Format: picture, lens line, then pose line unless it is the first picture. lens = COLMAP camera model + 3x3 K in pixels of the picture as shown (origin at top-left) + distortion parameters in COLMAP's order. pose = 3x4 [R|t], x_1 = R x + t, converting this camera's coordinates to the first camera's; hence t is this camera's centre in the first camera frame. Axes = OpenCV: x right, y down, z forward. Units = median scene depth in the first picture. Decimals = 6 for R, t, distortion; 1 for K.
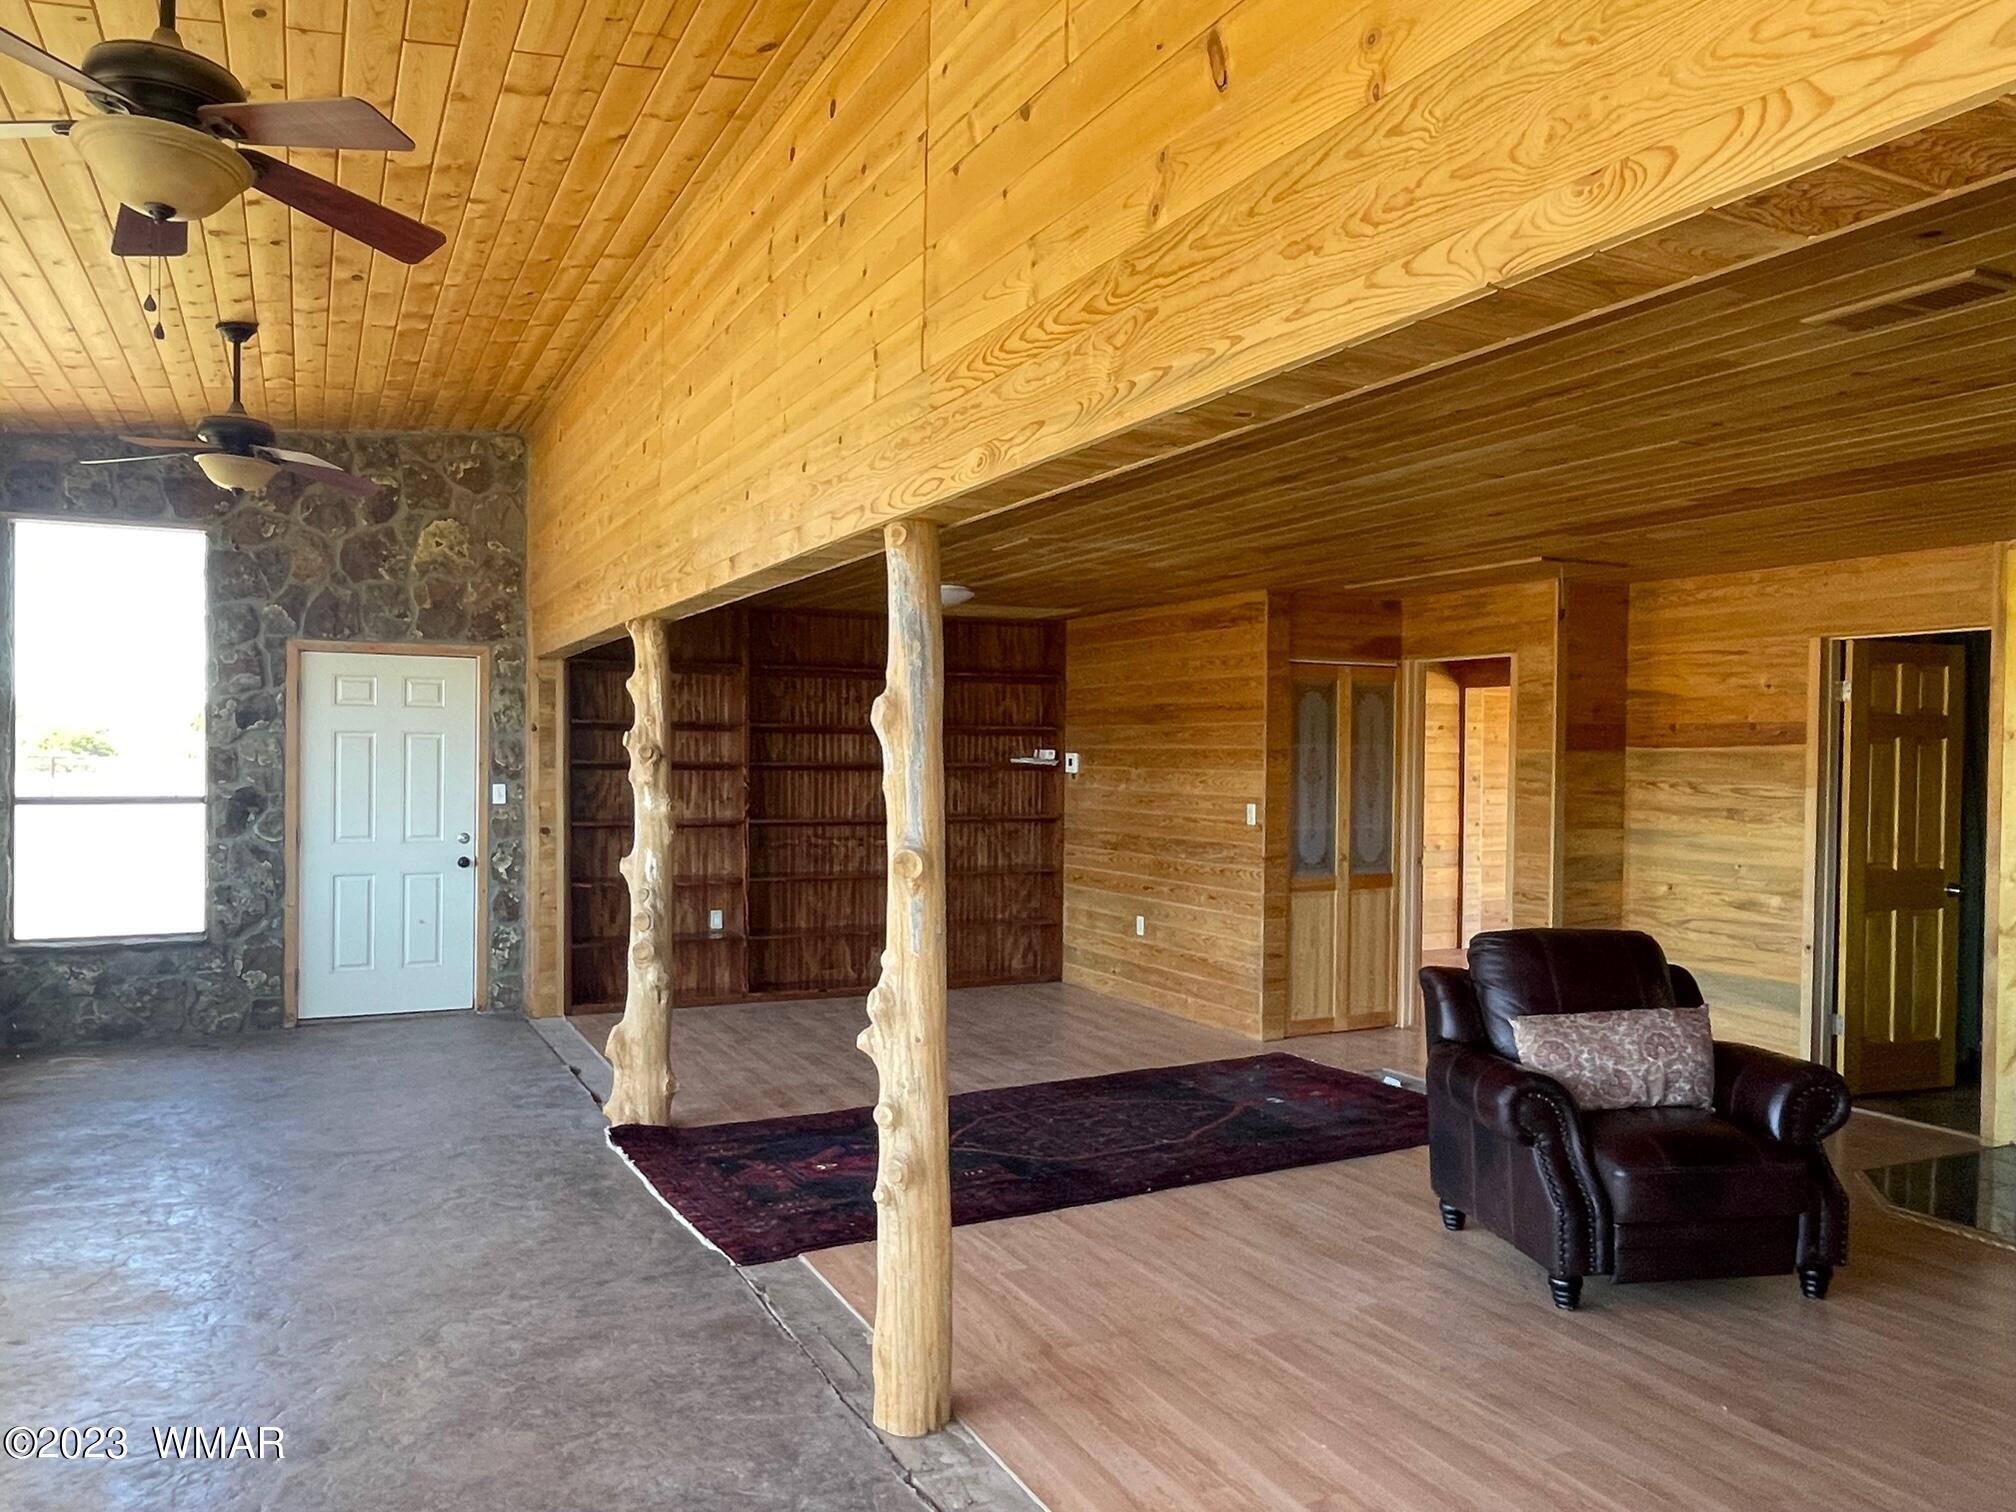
lens RADIAL K [[1442.5, 0, 1002.5], [0, 1442.5, 760.1], [0, 0, 1]] dist [0.006945, -0.009778]
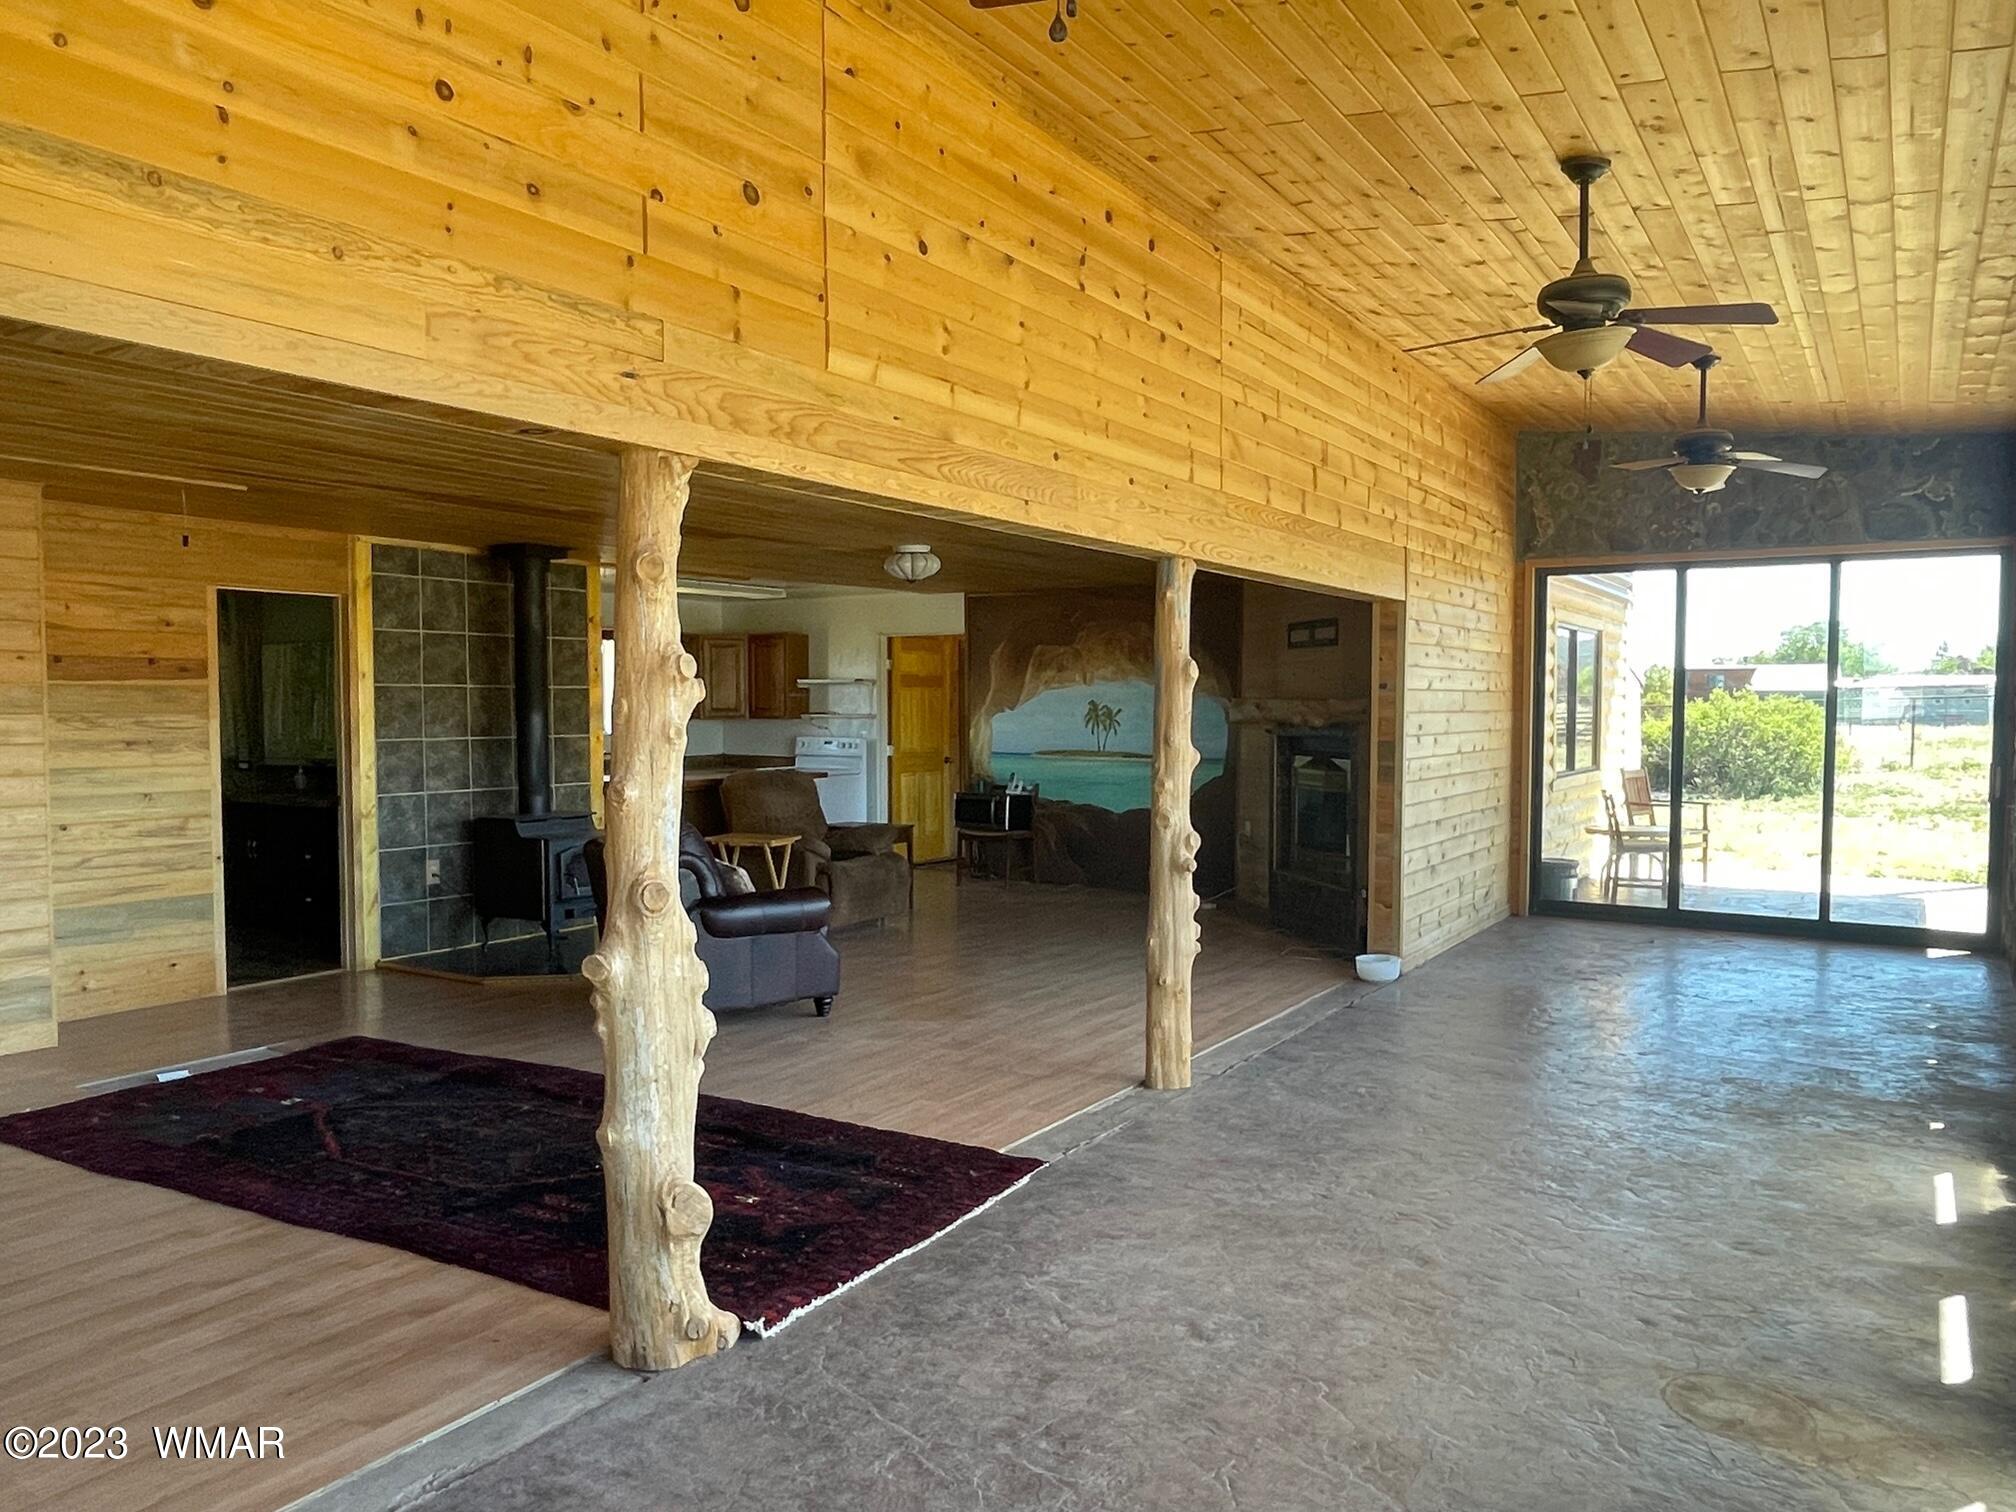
lens RADIAL K [[1442.5, 0, 1004.4], [0, 1442.5, 760.5], [0, 0, 1]] dist [0.006945, -0.009778]
pose [[-0.531498, -0.043398, 0.845947, -1.007093], [-0.002060, 0.998750, 0.049943, -0.006675], [-0.847057, 0.024802, -0.530923, 1.498920]]
